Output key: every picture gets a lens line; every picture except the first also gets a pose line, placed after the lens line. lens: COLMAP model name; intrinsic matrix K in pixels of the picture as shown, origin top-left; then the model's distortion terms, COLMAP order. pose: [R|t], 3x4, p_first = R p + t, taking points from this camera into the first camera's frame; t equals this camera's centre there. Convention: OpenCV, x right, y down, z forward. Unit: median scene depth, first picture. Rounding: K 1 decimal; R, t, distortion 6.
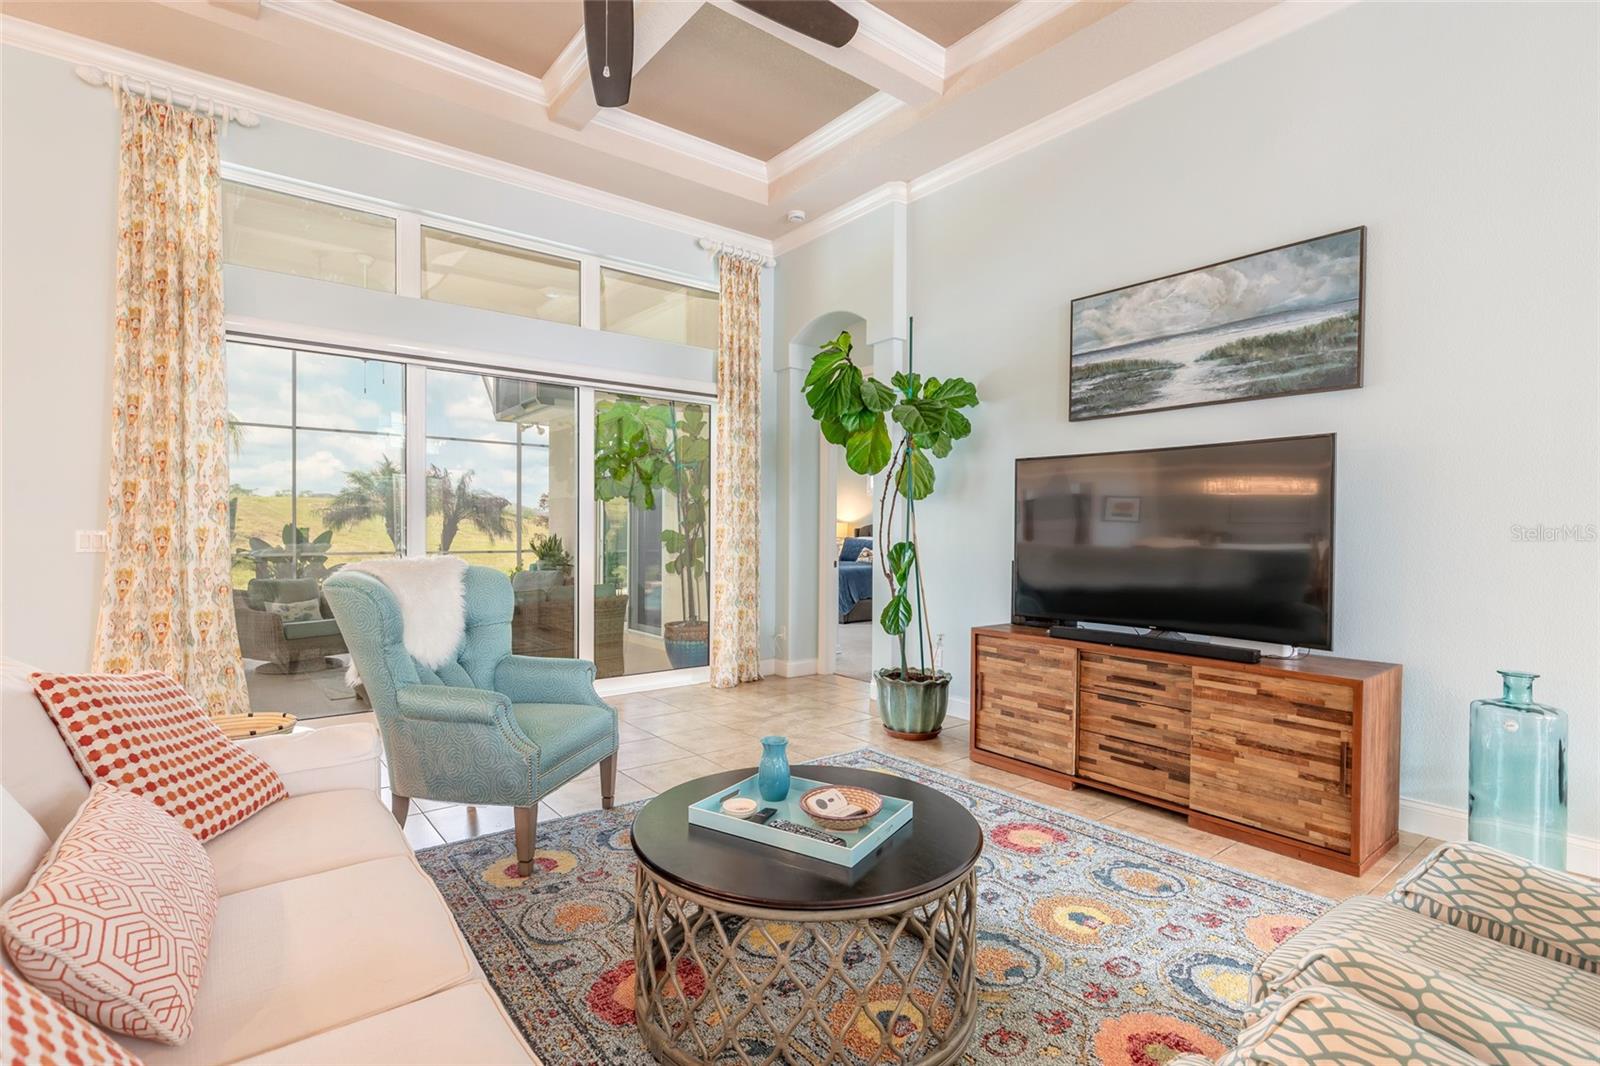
lens RADIAL K [[758.9, 0, 793.3], [0, 758.9, 536.7], [0, 0, 1]] dist [0.000889, -0.001368]
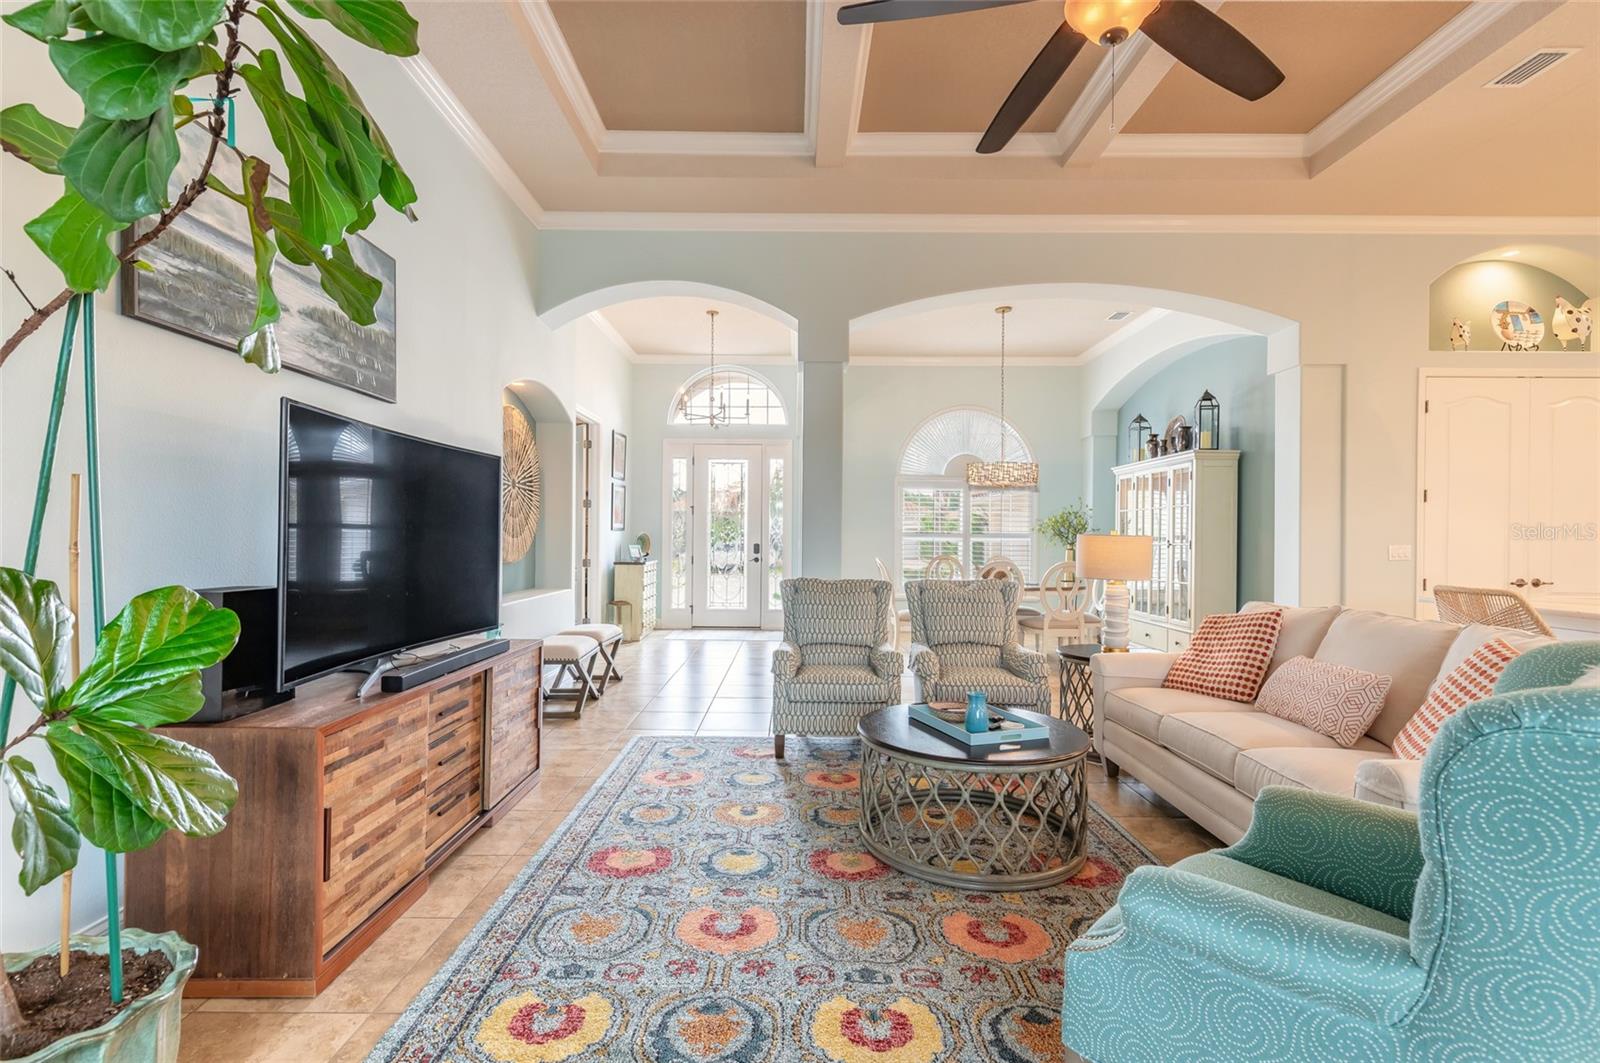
lens RADIAL K [[719.0, 0, 796.9], [0, 719.0, 534.7], [0, 0, 1]] dist [0.009016, -0.000277]
pose [[-0.785363, -0.009995, 0.618955, -0.365401], [-0.008335, 0.999950, 0.005571, -0.014798], [-0.618980, -0.000784, -0.785406, 1.419436]]
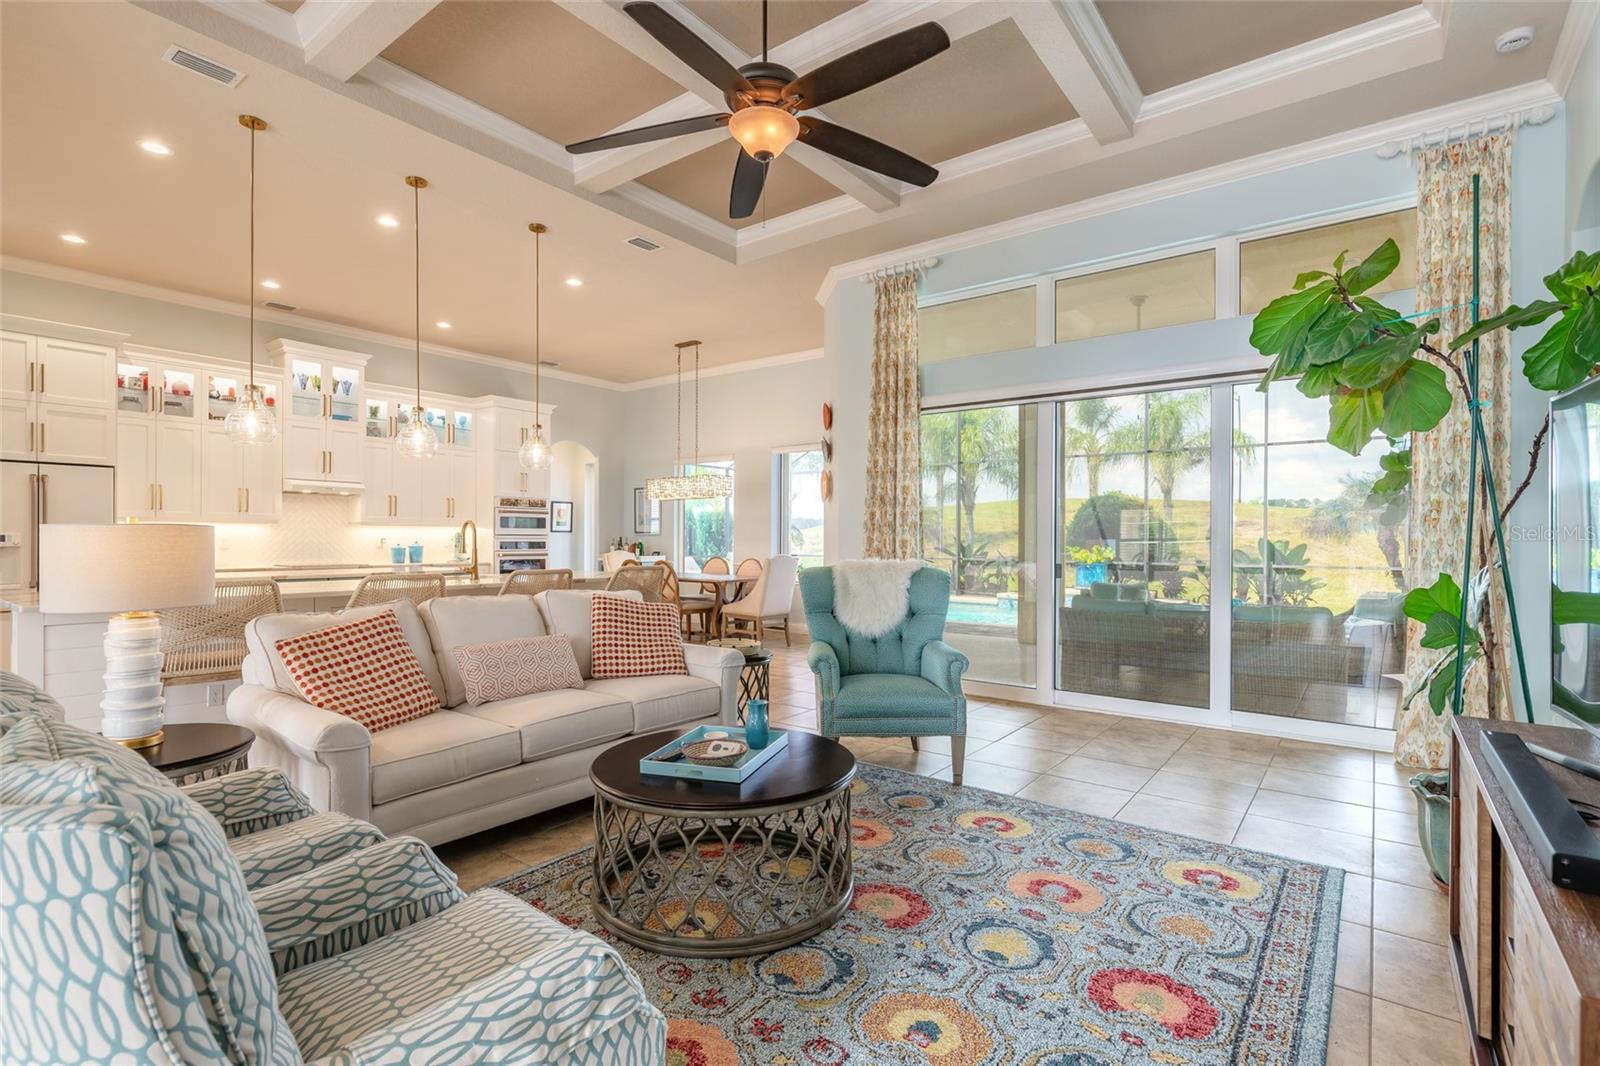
lens RADIAL K [[758.9, 0, 794.9], [0, 758.9, 536.1], [0, 0, 1]] dist [0.000889, -0.001368]
pose [[0.244531, -0.006420, -0.969620, 0.793060], [-0.010298, 0.999904, -0.009217, -0.001921], [0.969587, 0.012239, 0.244441, 0.475456]]
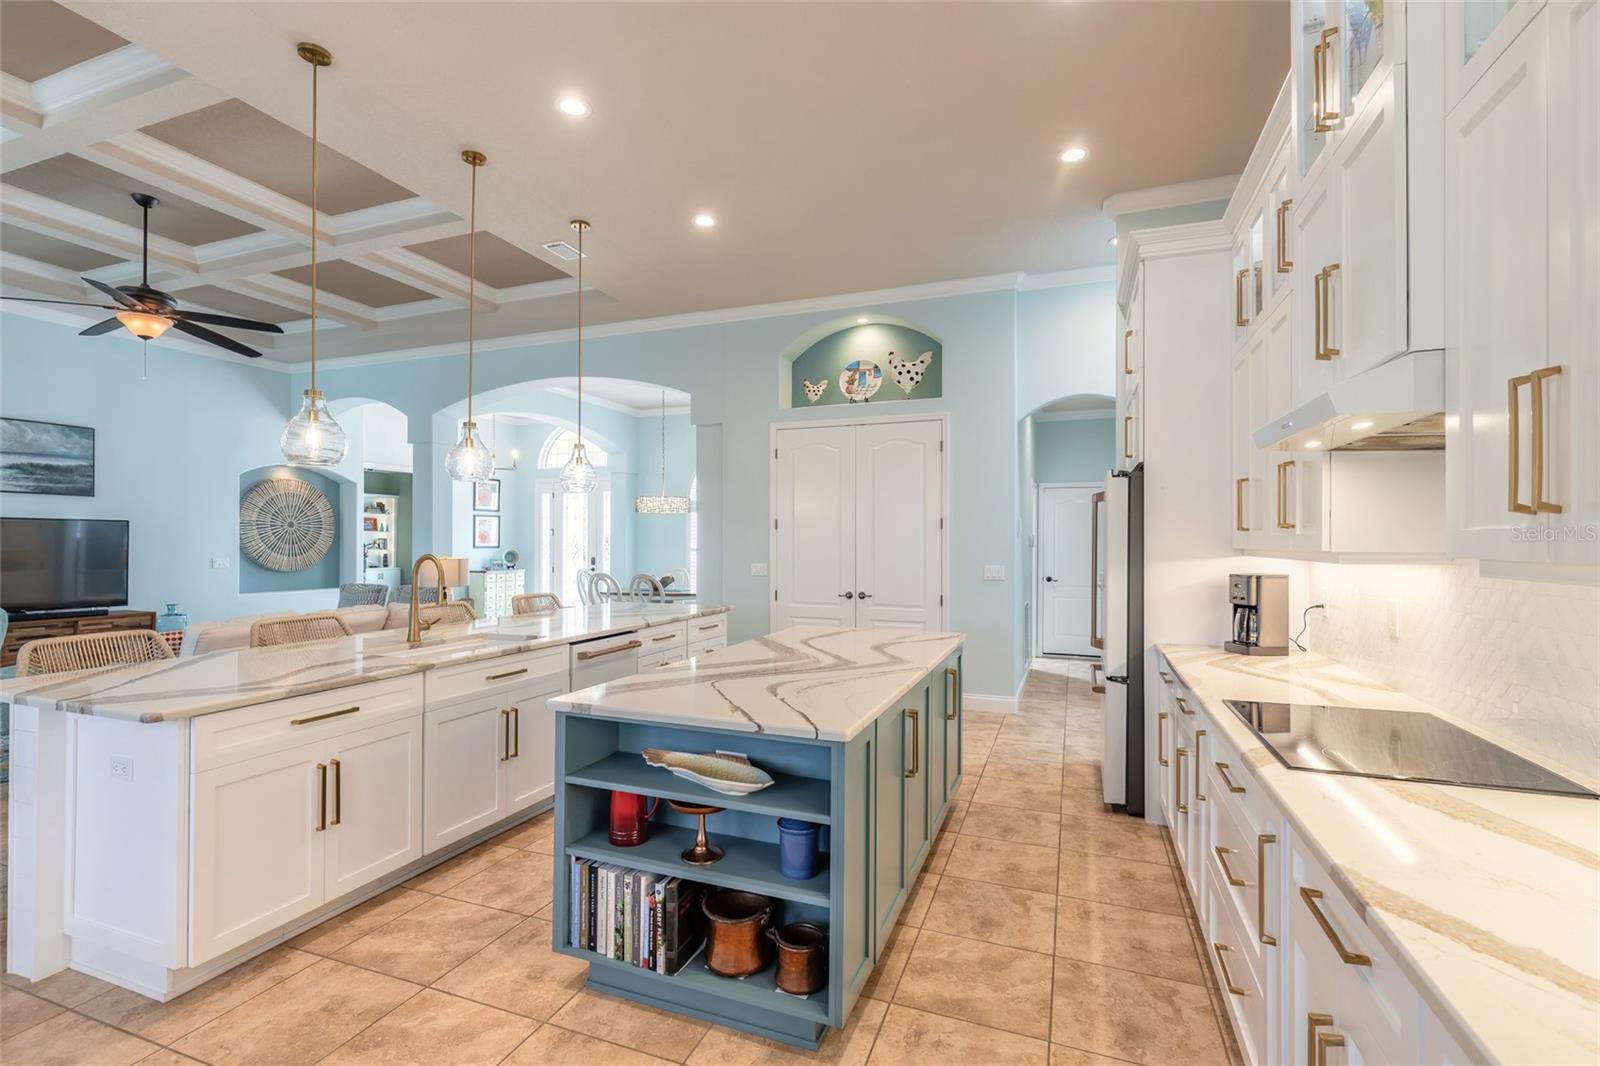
lens RADIAL K [[719.0, 0, 797.6], [0, 719.0, 540.4], [0, 0, 1]] dist [0.009016, -0.000277]
pose [[-0.506915, -0.005247, 0.861980, -2.238344], [0.000895, 0.999978, 0.006614, -0.073308], [-0.861996, 0.004124, -0.506899, 0.253259]]
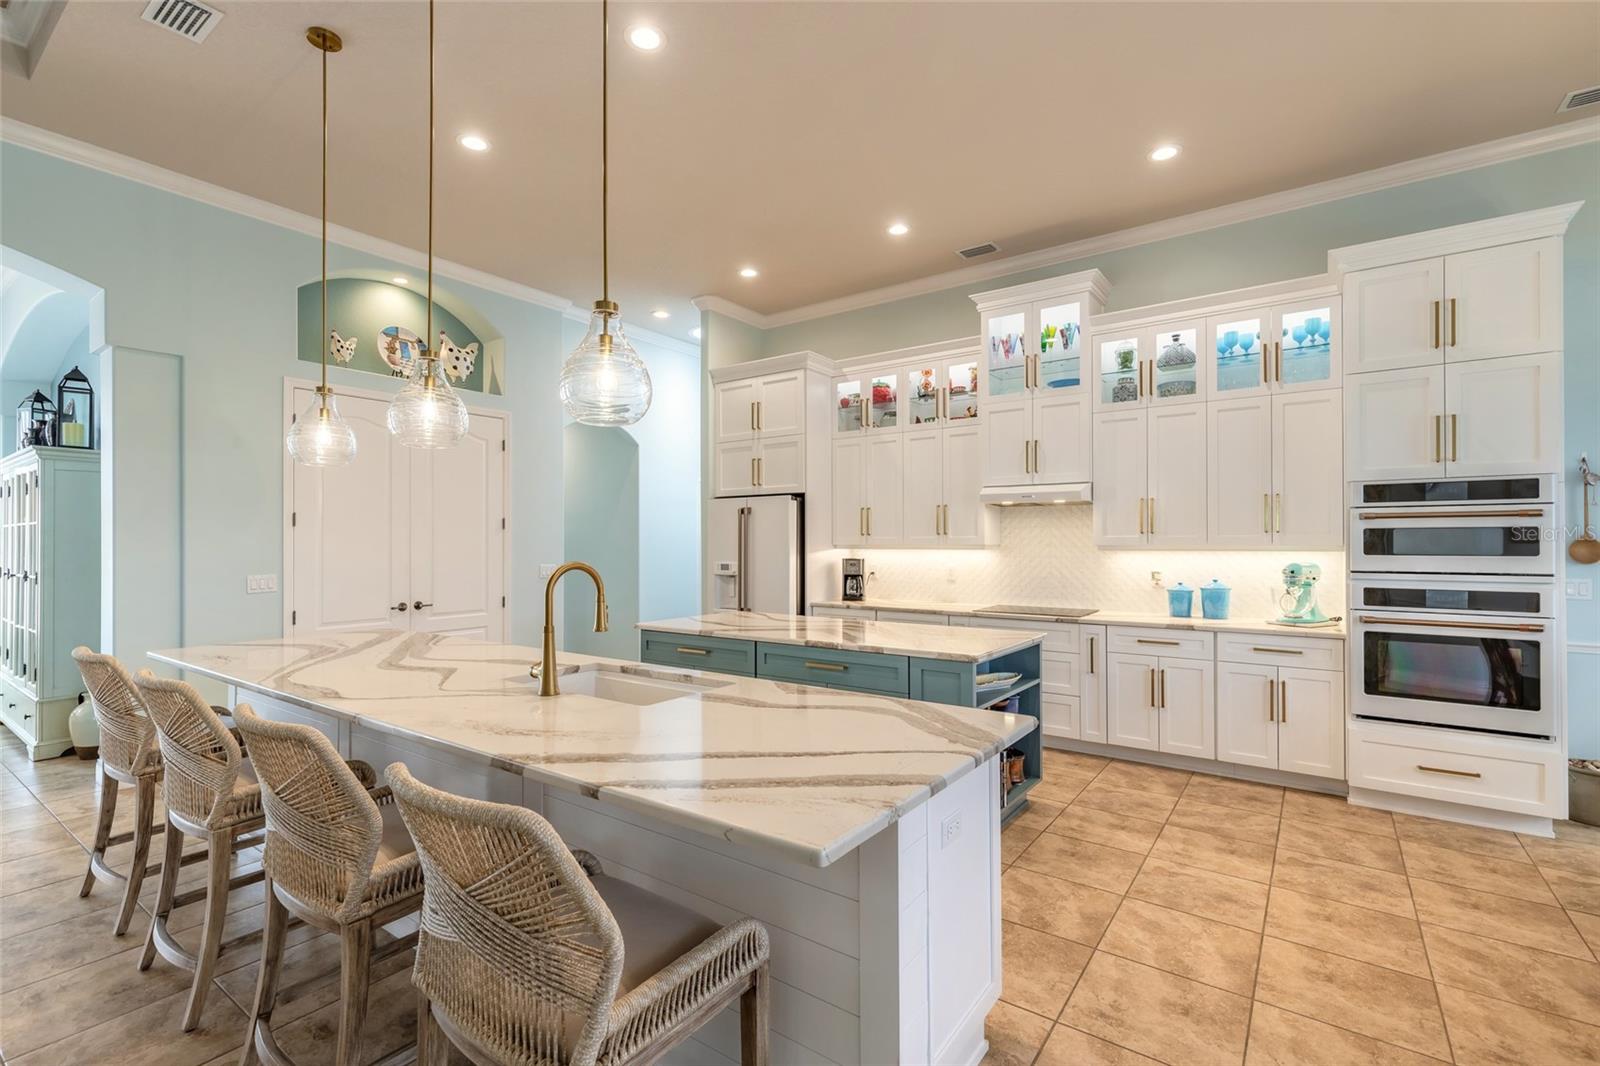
lens RADIAL K [[719.0, 0, 800.0], [0, 719.0, 537.3], [0, 0, 1]] dist [0.009016, -0.000277]
pose [[-0.962984, -0.003230, -0.269539, -1.059227], [-0.003493, 0.999994, 0.000494, -0.073008], [0.269536, 0.001418, -0.962989, 0.958390]]
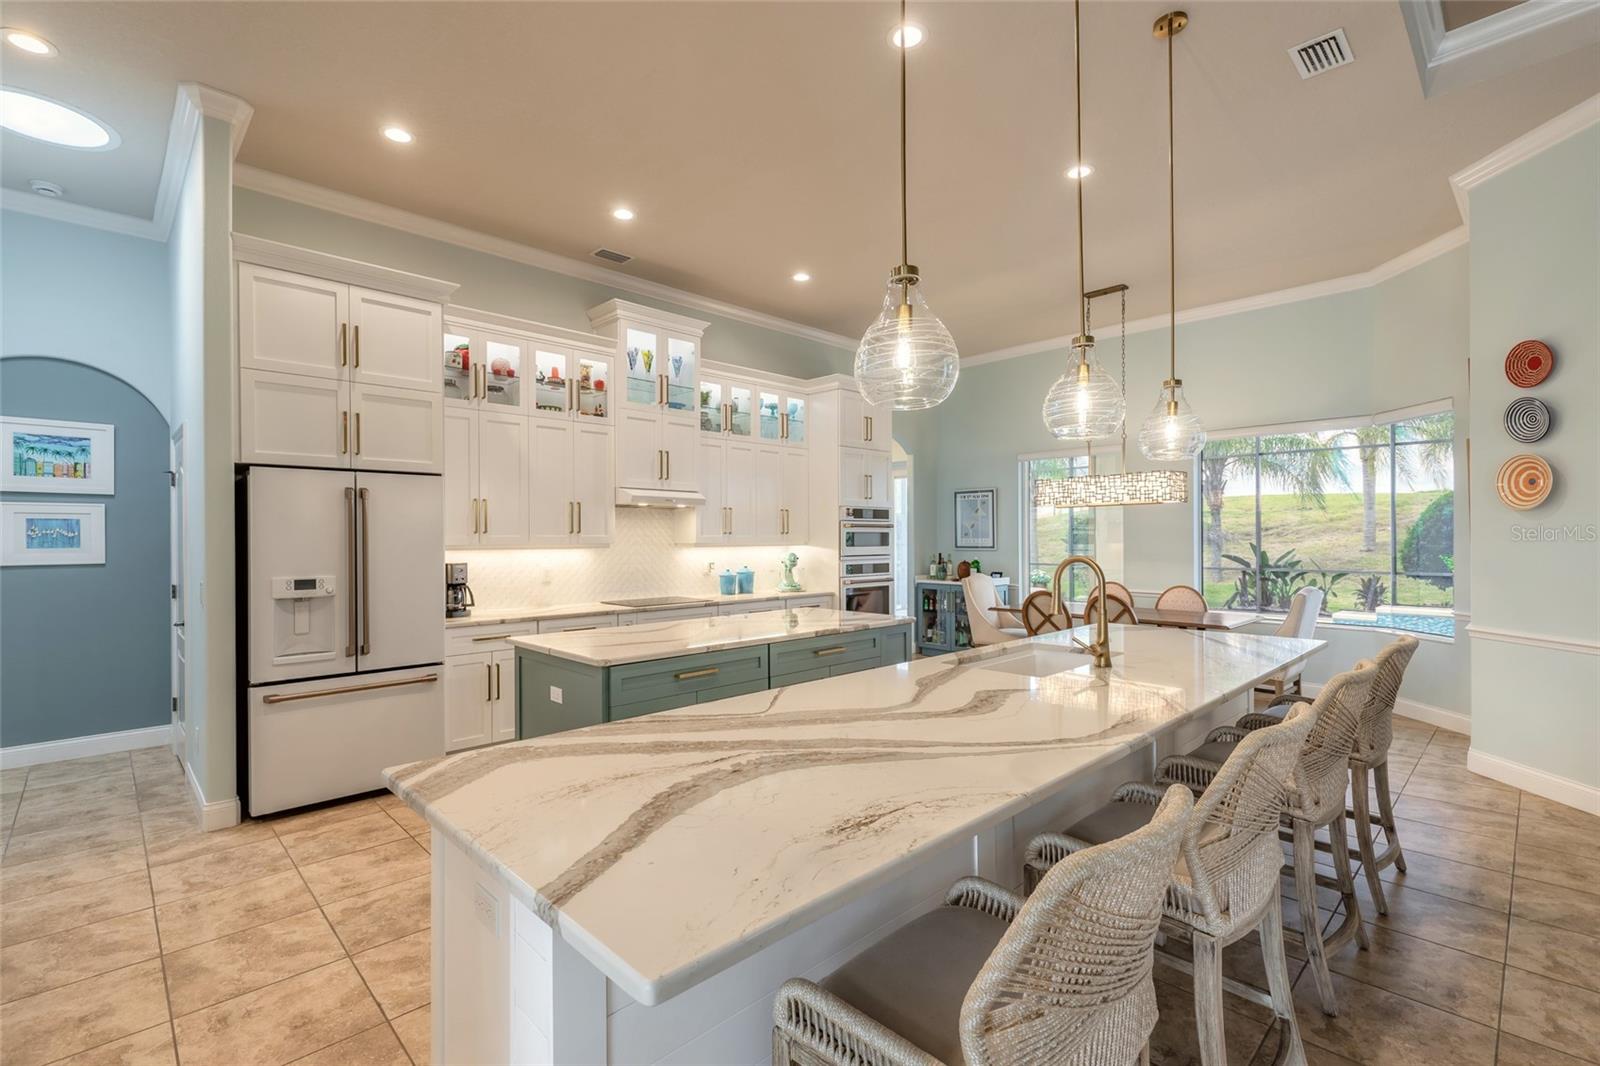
lens RADIAL K [[719.0, 0, 793.5], [0, 719.0, 535.4], [0, 0, 1]] dist [0.009016, -0.000277]
pose [[0.097164, -0.008407, -0.995233, -0.185807], [-0.002086, 0.999960, -0.008650, -0.062122], [0.995266, 0.002916, 0.097142, -0.250936]]
